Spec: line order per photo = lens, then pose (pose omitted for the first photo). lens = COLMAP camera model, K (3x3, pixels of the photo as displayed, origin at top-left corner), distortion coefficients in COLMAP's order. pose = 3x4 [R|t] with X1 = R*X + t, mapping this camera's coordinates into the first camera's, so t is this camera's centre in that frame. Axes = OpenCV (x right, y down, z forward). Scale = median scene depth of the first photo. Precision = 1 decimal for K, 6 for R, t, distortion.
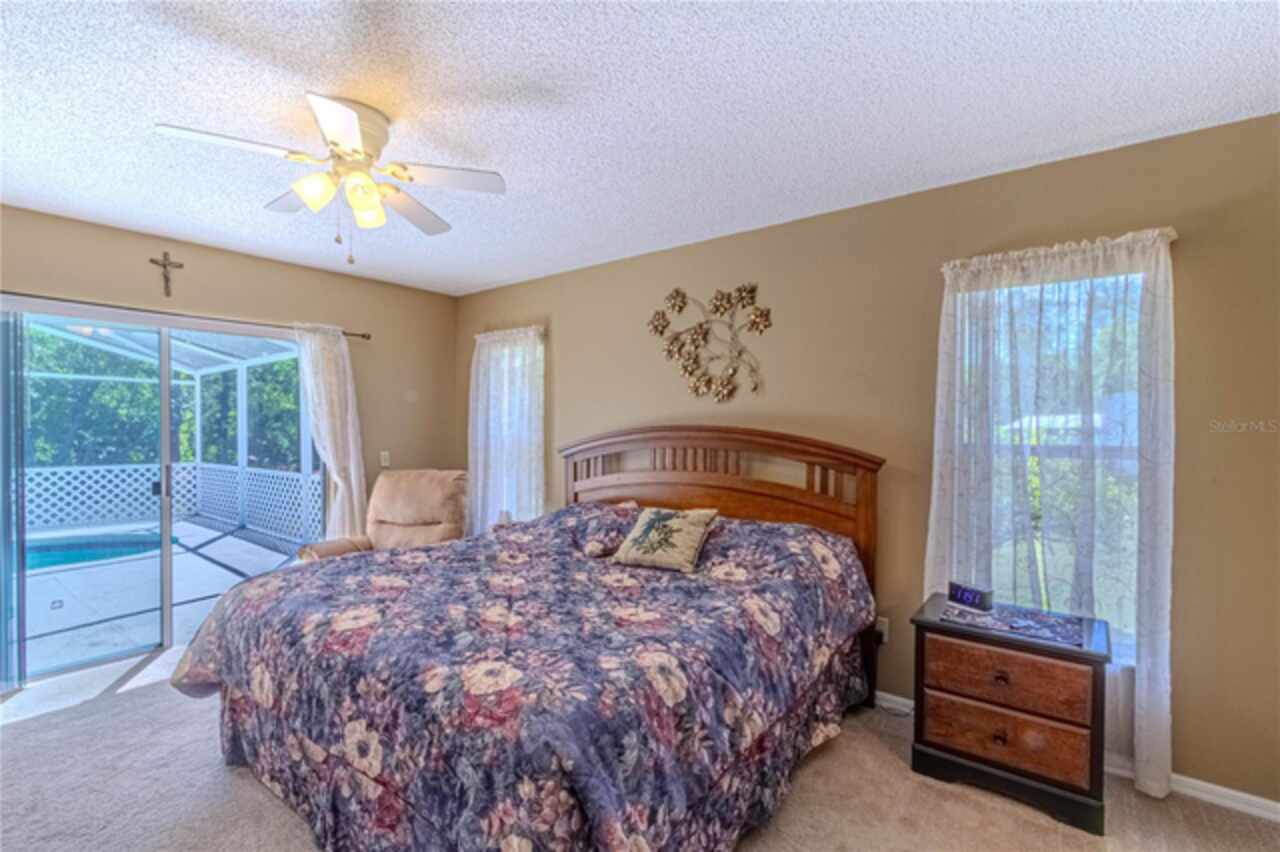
lens RADIAL K [[576.3, 0, 629.8], [0, 576.3, 427.3], [0, 0, 1]] dist [-0.000615, 0.000496]
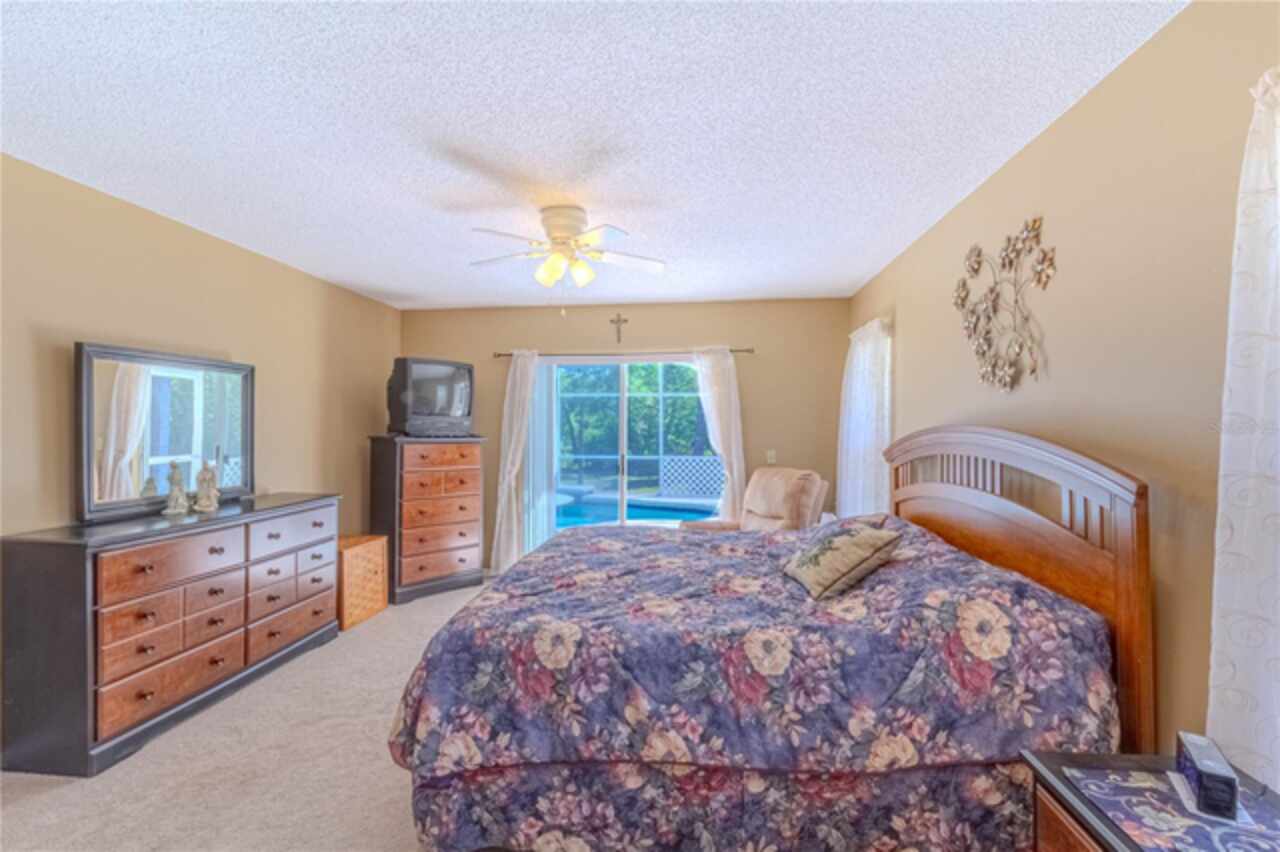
lens RADIAL K [[576.3, 0, 631.1], [0, 576.3, 426.1], [0, 0, 1]] dist [-0.000615, 0.000496]
pose [[0.538981, -0.006767, -0.842291, 0.532141], [0.001689, 0.999974, -0.006953, 0.001540], [0.842316, 0.002325, 0.538979, 0.236615]]
